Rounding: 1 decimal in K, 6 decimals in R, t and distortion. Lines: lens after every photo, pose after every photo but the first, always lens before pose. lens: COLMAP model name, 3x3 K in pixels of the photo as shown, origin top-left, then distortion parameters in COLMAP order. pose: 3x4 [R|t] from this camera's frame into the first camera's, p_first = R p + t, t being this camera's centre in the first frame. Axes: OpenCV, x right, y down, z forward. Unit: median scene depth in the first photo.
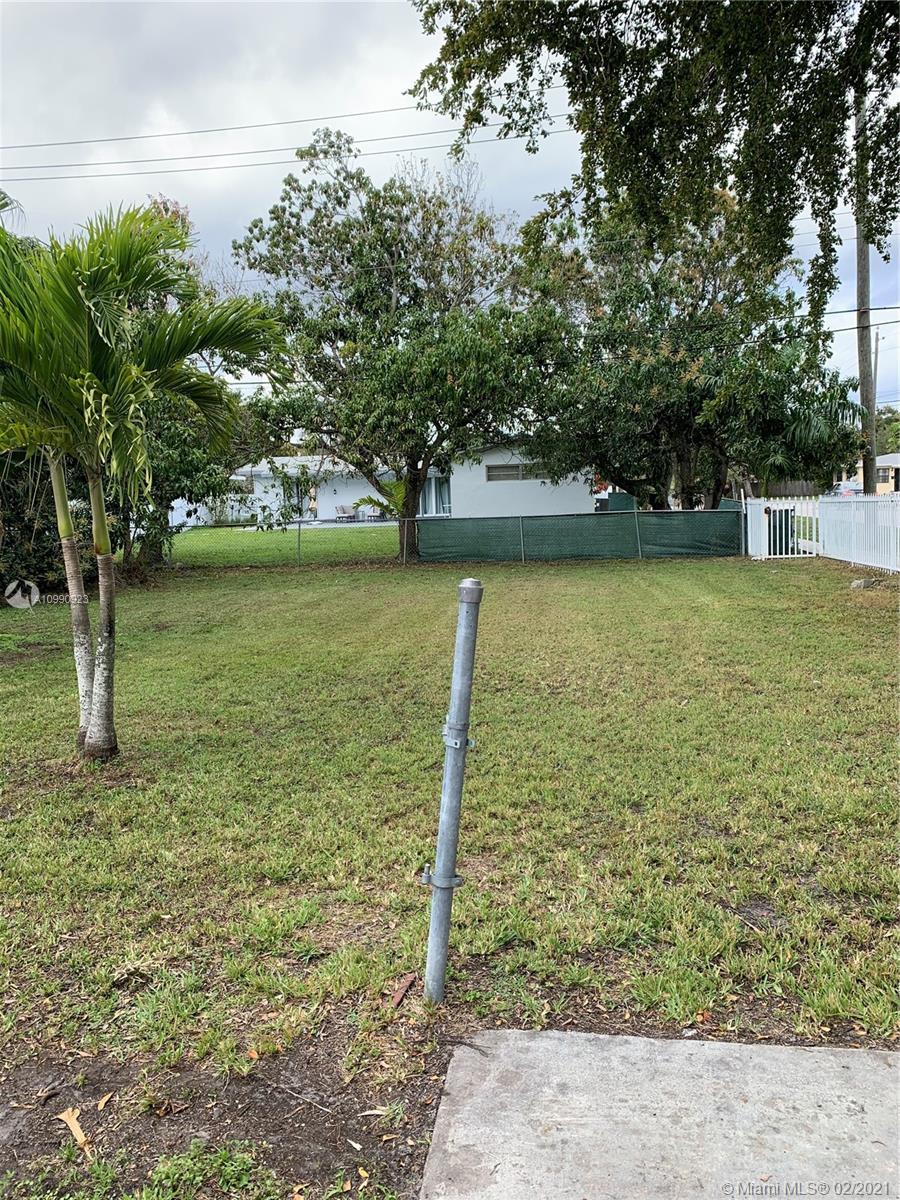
lens RADIAL K [[912.8, 0, 448.1], [0, 912.8, 591.2], [0, 0, 1]] dist [0.043386, -0.067247]
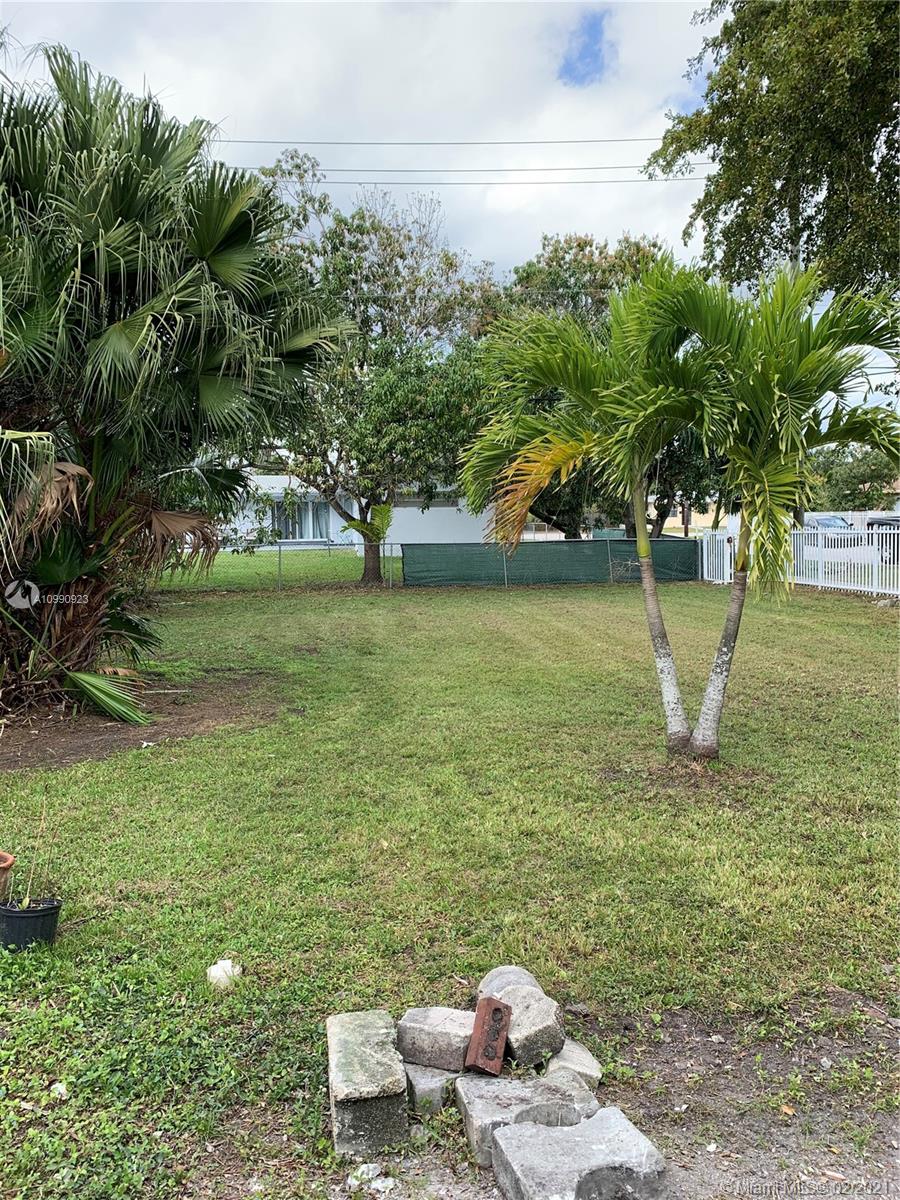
lens RADIAL K [[912.8, 0, 448.1], [0, 912.8, 591.2], [0, 0, 1]] dist [0.043386, -0.067247]
pose [[0.963277, -0.001404, 0.268508, -0.236429], [0.008842, 0.999610, -0.026495, 0.000946], [-0.268366, 0.027896, 0.962913, 0.011487]]
